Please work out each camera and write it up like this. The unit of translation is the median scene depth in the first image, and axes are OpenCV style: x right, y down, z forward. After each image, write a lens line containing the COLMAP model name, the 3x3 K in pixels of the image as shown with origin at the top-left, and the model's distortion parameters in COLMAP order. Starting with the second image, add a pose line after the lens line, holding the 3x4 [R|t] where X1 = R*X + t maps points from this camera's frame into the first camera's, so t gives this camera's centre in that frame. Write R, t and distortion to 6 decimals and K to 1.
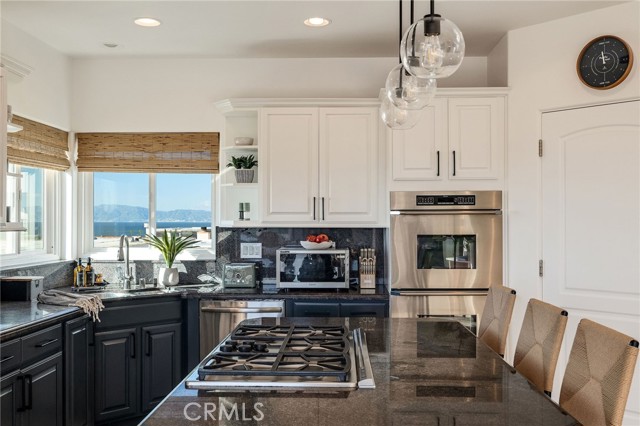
lens RADIAL K [[615.9, 0, 321.8], [0, 615.9, 220.9], [0, 0, 1]] dist [-0.002180, -0.002786]
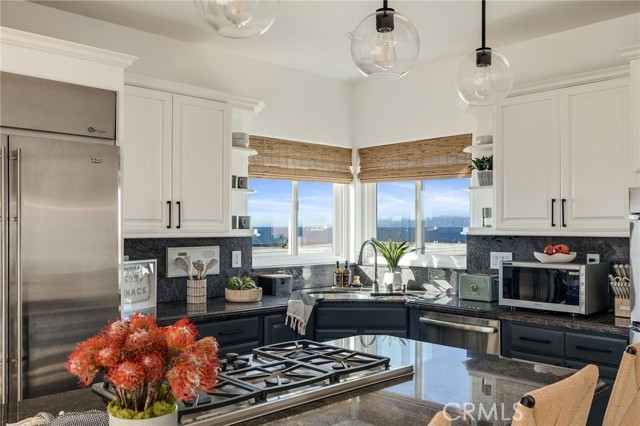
lens RADIAL K [[564.1, 0, 319.9], [0, 564.1, 225.4], [0, 0, 1]] dist [0.004431, -0.001154]
pose [[0.710926, -0.001984, -0.703264, 0.290514], [0.001309, 0.999998, -0.001497, -0.002649], [0.703265, 0.000144, 0.710927, 0.240447]]
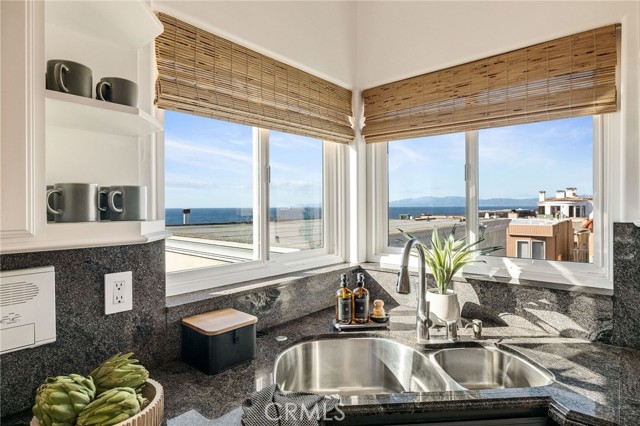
lens RADIAL K [[354.3, 0, 321.7], [0, 354.3, 209.6], [0, 0, 1]] dist [-0.006547, -0.000538]
pose [[0.778130, -0.002695, -0.628097, -0.185782], [0.009558, 0.999926, 0.007551, -0.005443], [0.628030, -0.011879, 0.778098, 0.689174]]
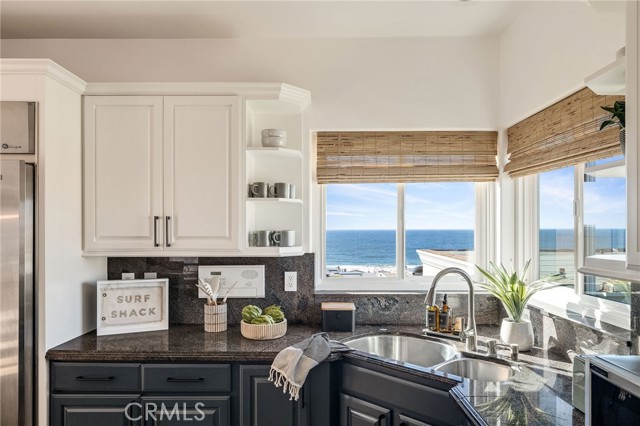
lens RADIAL K [[436.1, 0, 315.7], [0, 436.1, 228.2], [0, 0, 1]] dist [0.000578, 0.000800]
pose [[0.029472, -0.003278, -0.999560, 0.148265], [0.003774, 0.999988, -0.003168, -0.019617], [0.999558, -0.003679, 0.029484, 0.801776]]
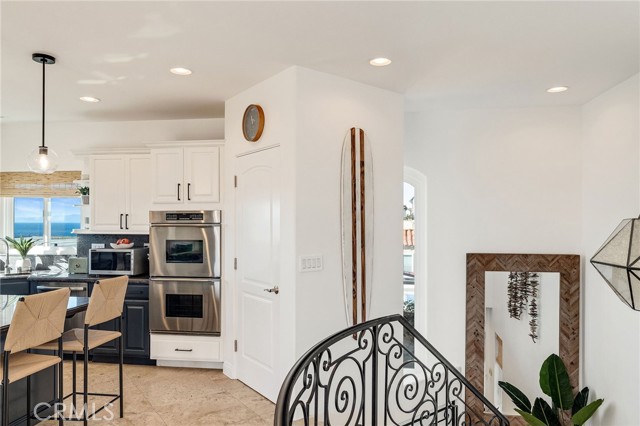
lens RADIAL K [[424.5, 0, 332.7], [0, 424.5, 222.2], [0, 0, 1]] dist [-0.000828, -0.000496]
pose [[0.995076, 0.001477, -0.099108, 0.592150], [-0.001497, 0.999999, -0.000127, -0.018706], [0.099107, 0.000275, 0.995077, 0.018190]]
